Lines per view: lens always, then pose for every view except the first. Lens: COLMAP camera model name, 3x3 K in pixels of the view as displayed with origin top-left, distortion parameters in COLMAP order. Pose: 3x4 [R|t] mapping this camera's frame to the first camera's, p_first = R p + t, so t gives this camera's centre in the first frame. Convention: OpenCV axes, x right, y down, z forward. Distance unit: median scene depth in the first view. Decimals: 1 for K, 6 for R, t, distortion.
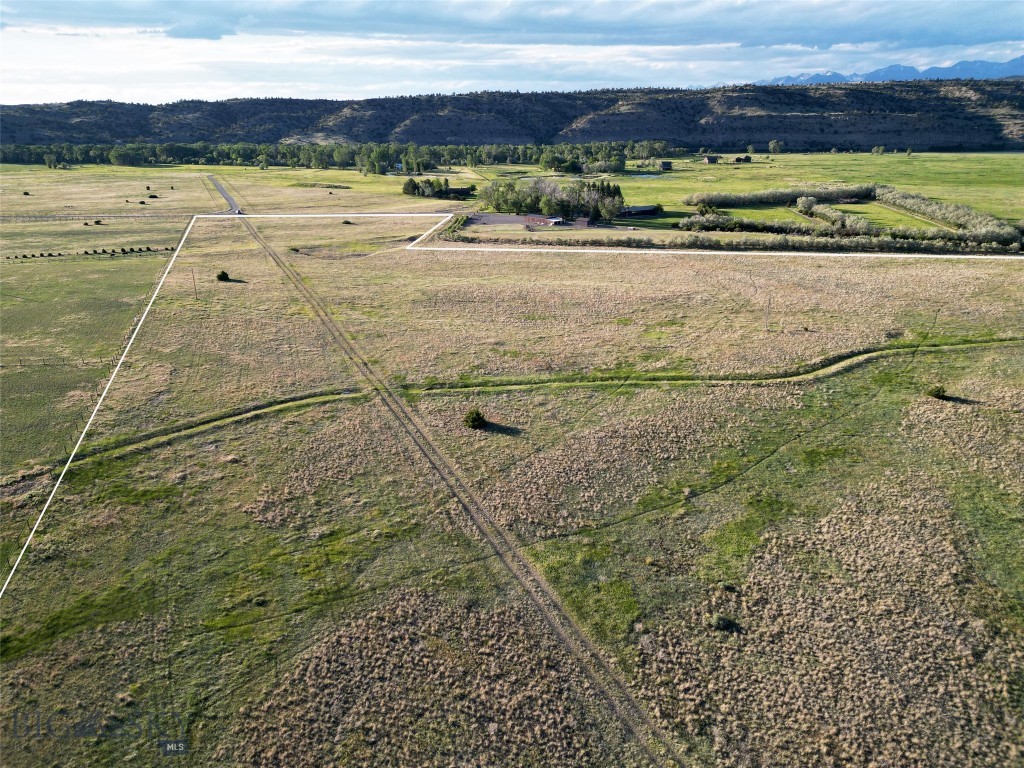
lens RADIAL K [[717.4, 0, 511.2], [0, 717.4, 383.6], [0, 0, 1]] dist [0.072171, -0.058649]
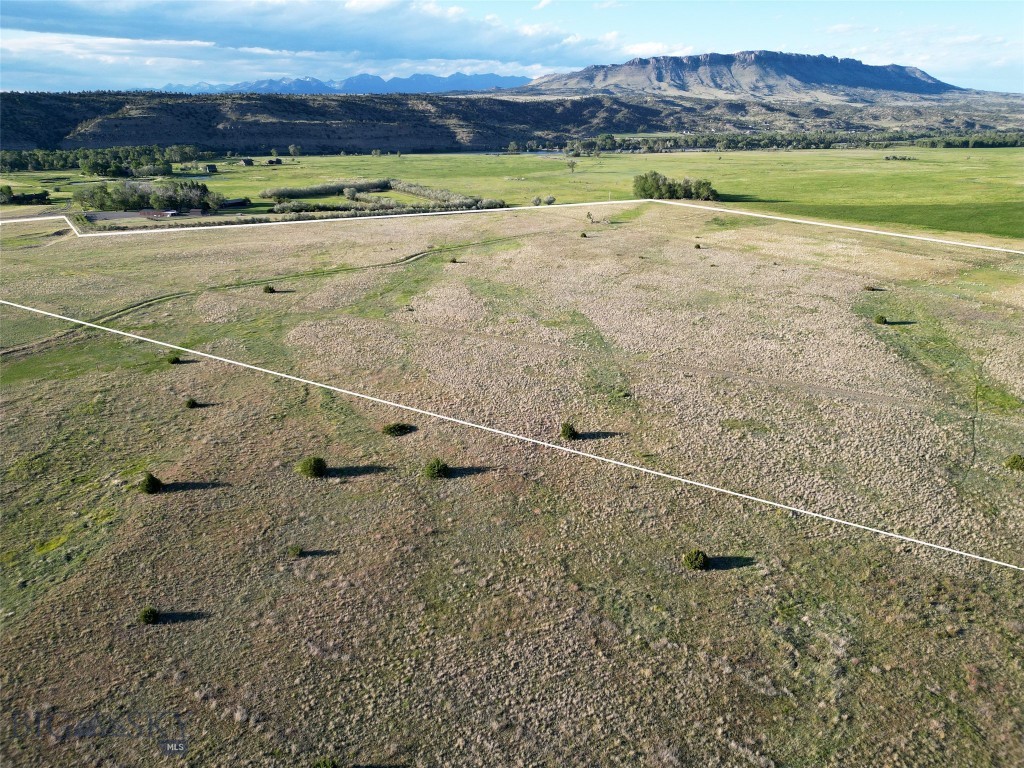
lens RADIAL K [[717.4, 0, 513.1], [0, 717.4, 384.2], [0, 0, 1]] dist [0.072171, -0.058649]
pose [[0.804013, -0.202666, 0.559008, -0.102528], [0.203492, 0.977138, 0.061577, 0.047970], [-0.558707, 0.064245, 0.826873, -0.160530]]
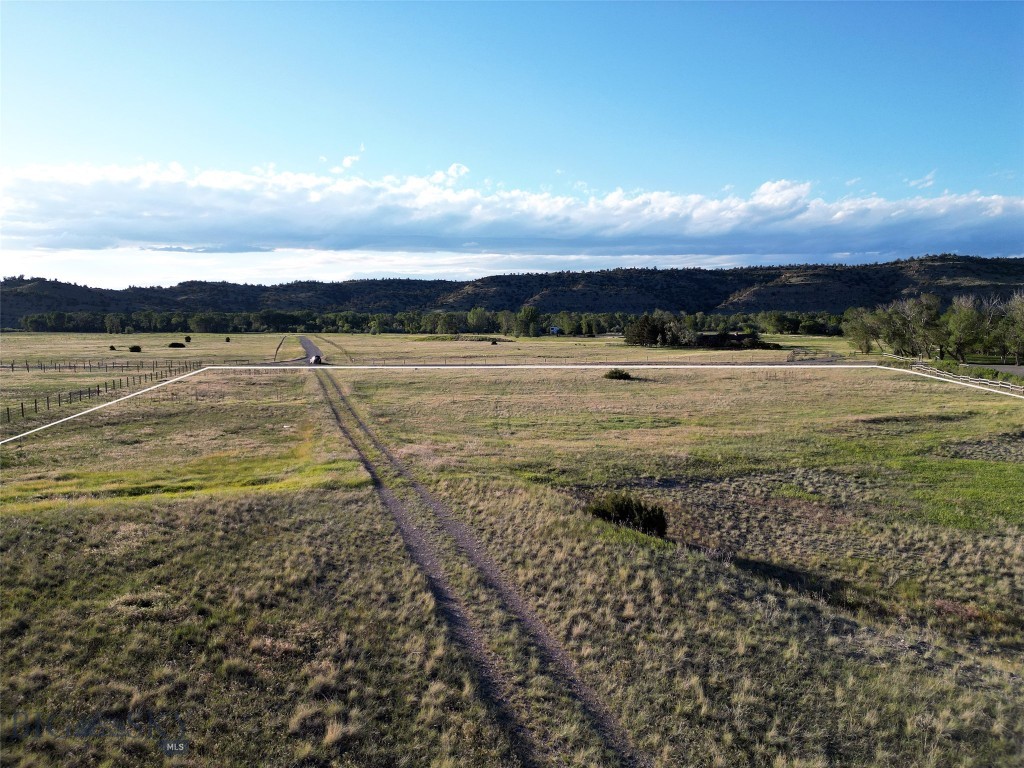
lens RADIAL K [[717.4, 0, 518.3], [0, 717.4, 370.1], [0, 0, 1]] dist [0.072171, -0.058649]
pose [[0.993418, 0.008319, -0.114240, -0.106527], [-0.039379, 0.961369, -0.272430, -0.061087], [0.107561, 0.275136, 0.955370, 0.309072]]
